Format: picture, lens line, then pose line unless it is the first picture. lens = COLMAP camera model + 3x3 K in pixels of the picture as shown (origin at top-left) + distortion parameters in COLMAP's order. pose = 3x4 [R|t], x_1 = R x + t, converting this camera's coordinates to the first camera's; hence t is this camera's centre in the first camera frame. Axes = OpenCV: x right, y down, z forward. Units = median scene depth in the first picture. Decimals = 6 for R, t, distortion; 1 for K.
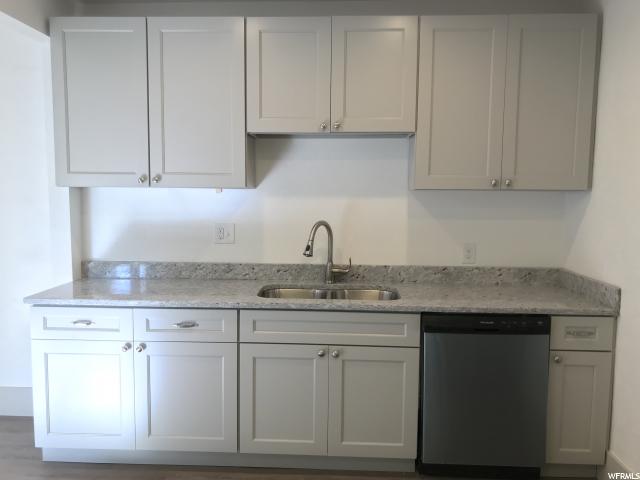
lens RADIAL K [[523.9, 0, 320.0], [0, 523.9, 240.0], [0, 0, 1]] dist [0.040282, -0.000934]
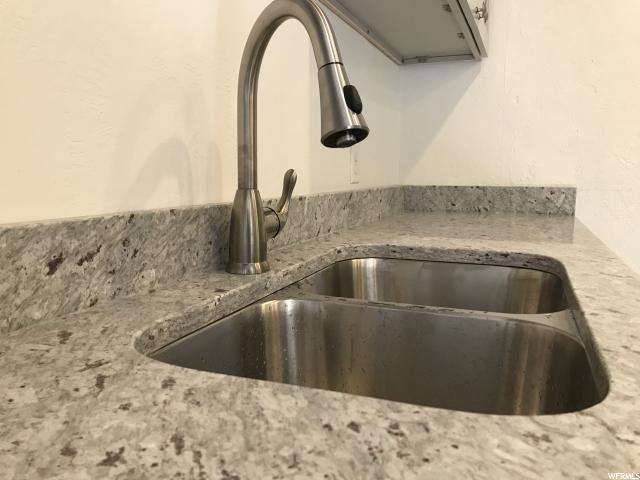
lens RADIAL K [[523.9, 0, 320.0], [0, 523.9, 240.0], [0, 0, 1]] dist [0.040282, -0.000934]
pose [[0.312197, -0.127162, 0.941468, -0.214185], [0.091094, 0.990442, 0.103569, 0.041490], [-0.945640, 0.053428, 0.320797, 0.863126]]
